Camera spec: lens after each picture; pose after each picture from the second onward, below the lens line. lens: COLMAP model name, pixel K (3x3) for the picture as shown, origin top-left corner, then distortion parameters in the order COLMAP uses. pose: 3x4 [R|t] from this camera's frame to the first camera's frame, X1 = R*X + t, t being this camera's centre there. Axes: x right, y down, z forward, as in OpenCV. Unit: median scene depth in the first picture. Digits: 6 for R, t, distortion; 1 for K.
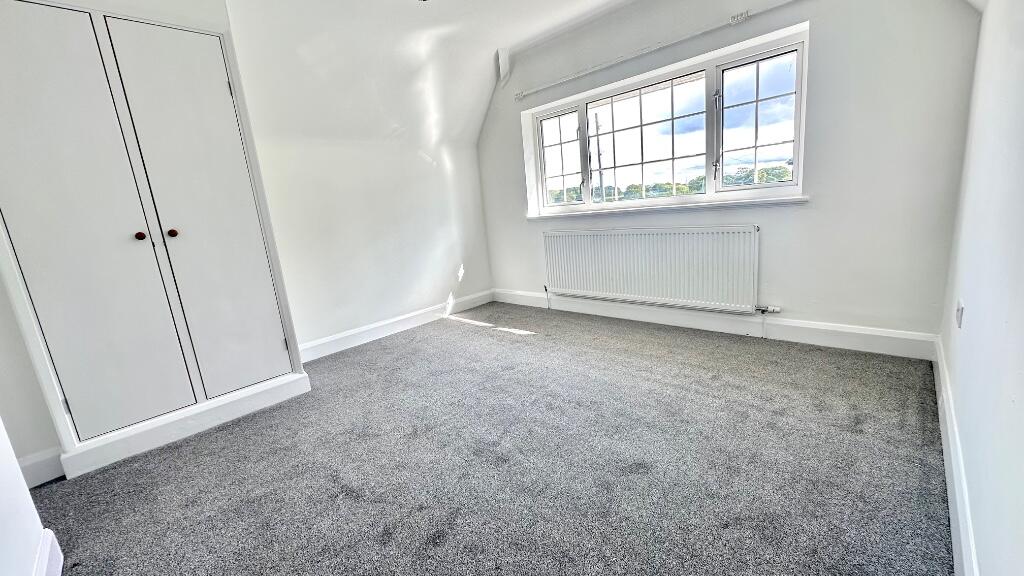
lens RADIAL K [[407.1, 0, 512.0], [0, 407.1, 288.0], [0, 0, 1]] dist [-0.000612, -0.000006]
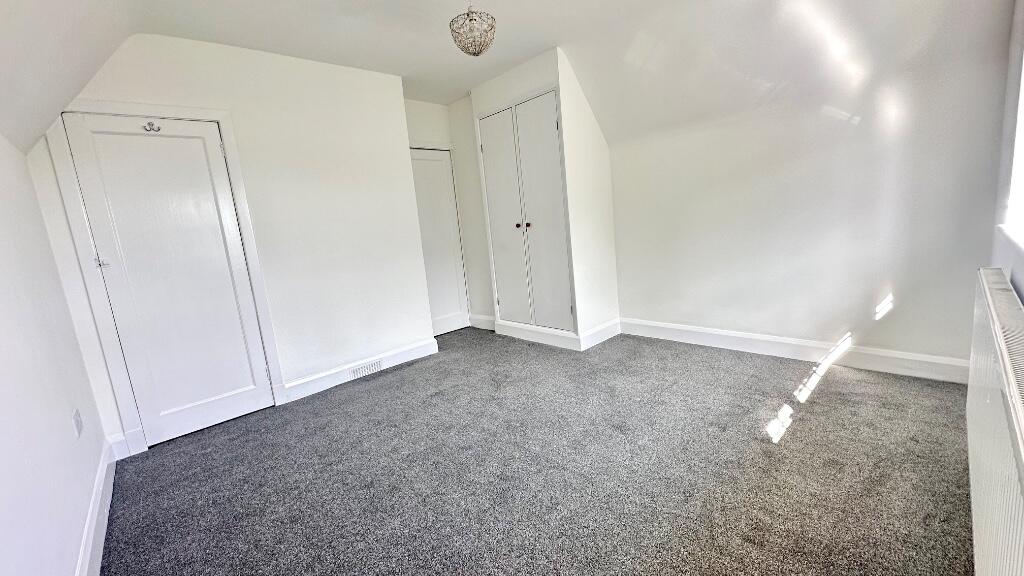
lens RADIAL K [[407.1, 0, 512.0], [0, 407.1, 288.0], [0, 0, 1]] dist [-0.000612, -0.000006]
pose [[-0.037203, 0.258483, -0.965299, 0.502694], [-0.103162, 0.959813, 0.260990, -0.181315], [0.993969, 0.109292, -0.009042, 0.556708]]
